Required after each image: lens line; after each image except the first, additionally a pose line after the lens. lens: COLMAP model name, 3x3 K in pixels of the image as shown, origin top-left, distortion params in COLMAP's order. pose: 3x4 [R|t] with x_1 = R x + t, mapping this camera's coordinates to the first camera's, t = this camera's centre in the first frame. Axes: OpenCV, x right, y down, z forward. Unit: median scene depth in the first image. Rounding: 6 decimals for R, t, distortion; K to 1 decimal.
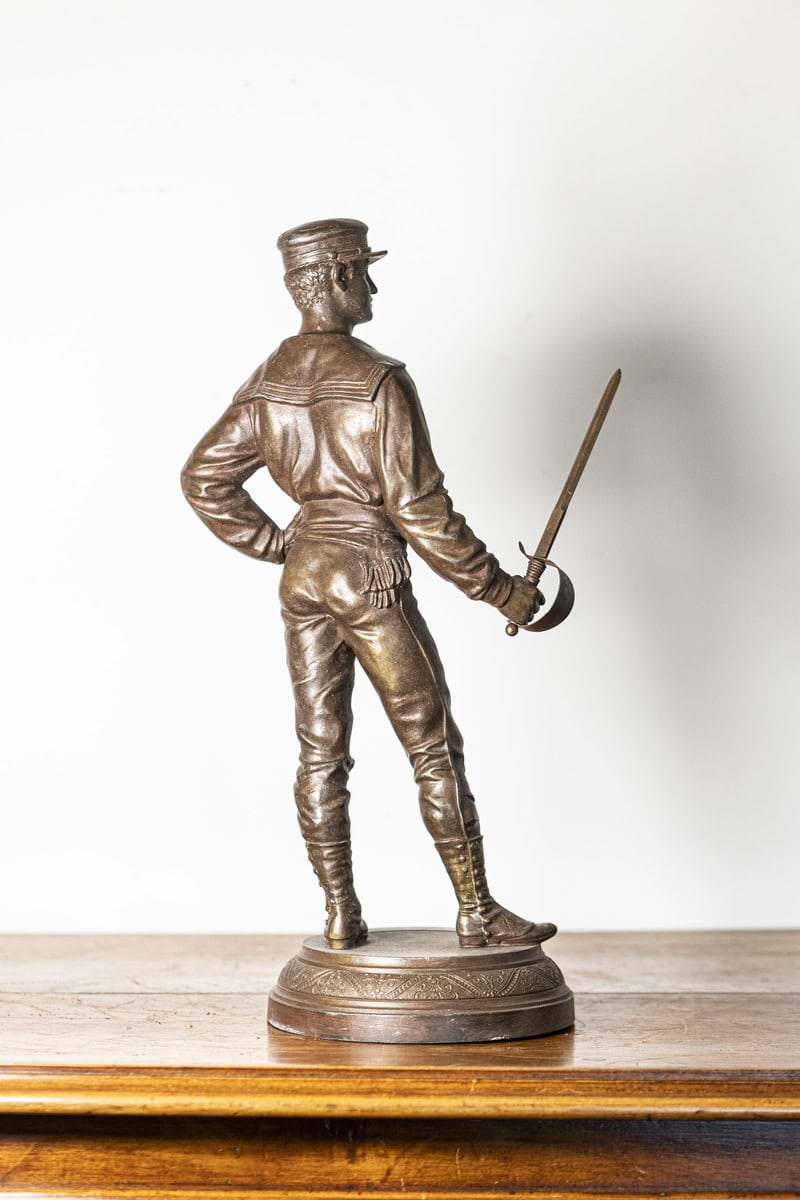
lens RADIAL K [[2612.6, 0, 400.0], [0, 2612.6, 600.0], [0, 0, 1]] dist [0.048152, 0.002842]
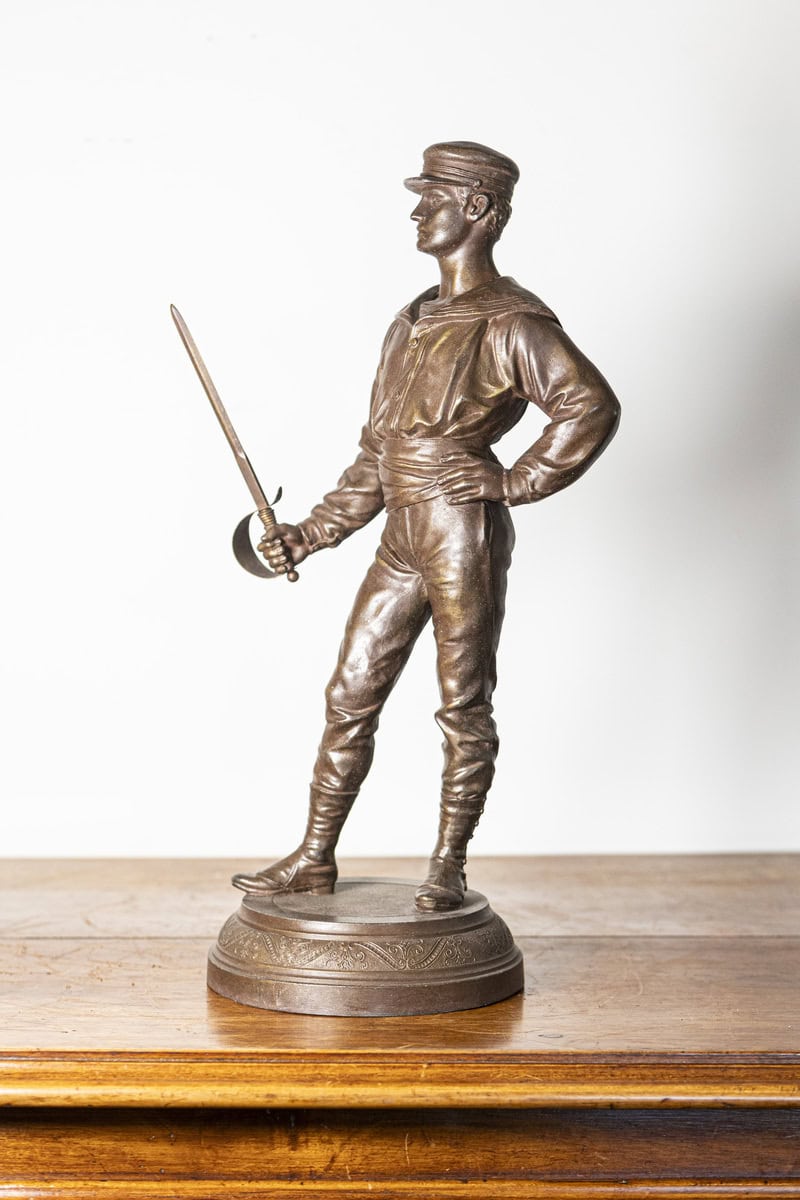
lens RADIAL K [[1712.4, 0, 400.0], [0, 1712.4, 600.0], [0, 0, 1]] dist [0.013691, 0.055111]
pose [[0.999860, 0.003543, 0.016323, 0.008921], [-0.004424, 0.998515, 0.054299, -0.015511], [-0.016106, -0.054364, 0.998391, 0.396176]]
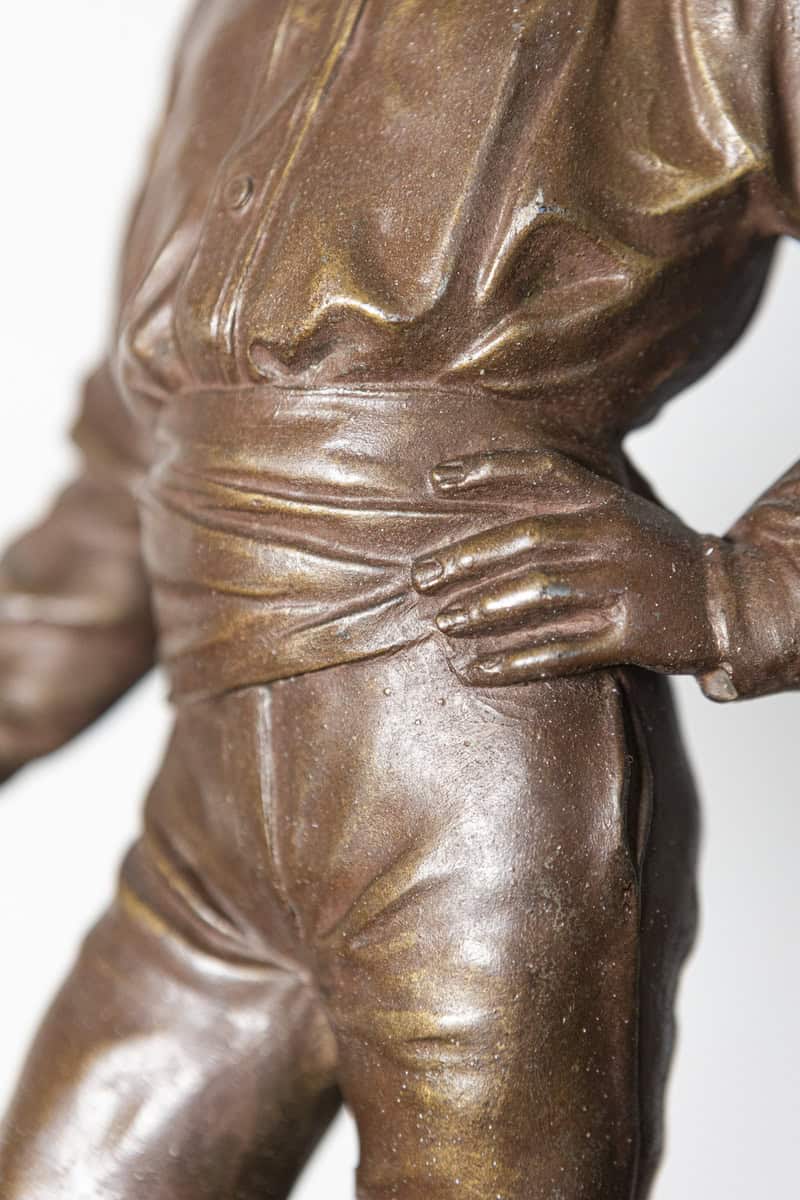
lens RADIAL K [[2612.6, 0, 400.0], [0, 2612.6, 600.0], [0, 0, 1]] dist [0.048152, 0.002842]
pose [[0.991176, 0.041102, 0.126015, 0.005455], [-0.037630, 0.998847, -0.029809, -0.016460], [-0.127095, 0.024804, 0.991580, 0.755982]]
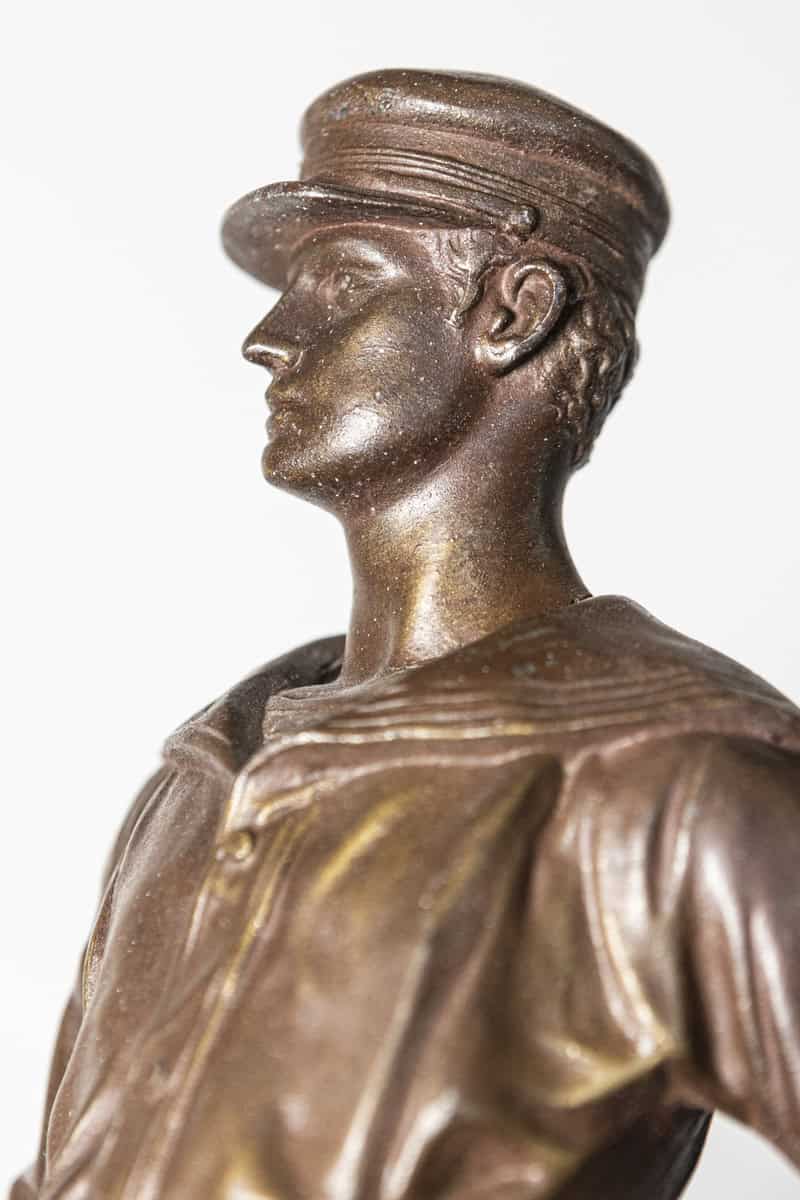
lens RADIAL K [[2612.6, 0, 400.0], [0, 2612.6, 600.0], [0, 0, 1]] dist [0.048152, 0.002842]
pose [[0.994205, 0.051829, 0.094187, 0.014702], [-0.031848, 0.978780, -0.202422, -0.047026], [-0.102679, 0.198249, 0.974759, 0.753065]]
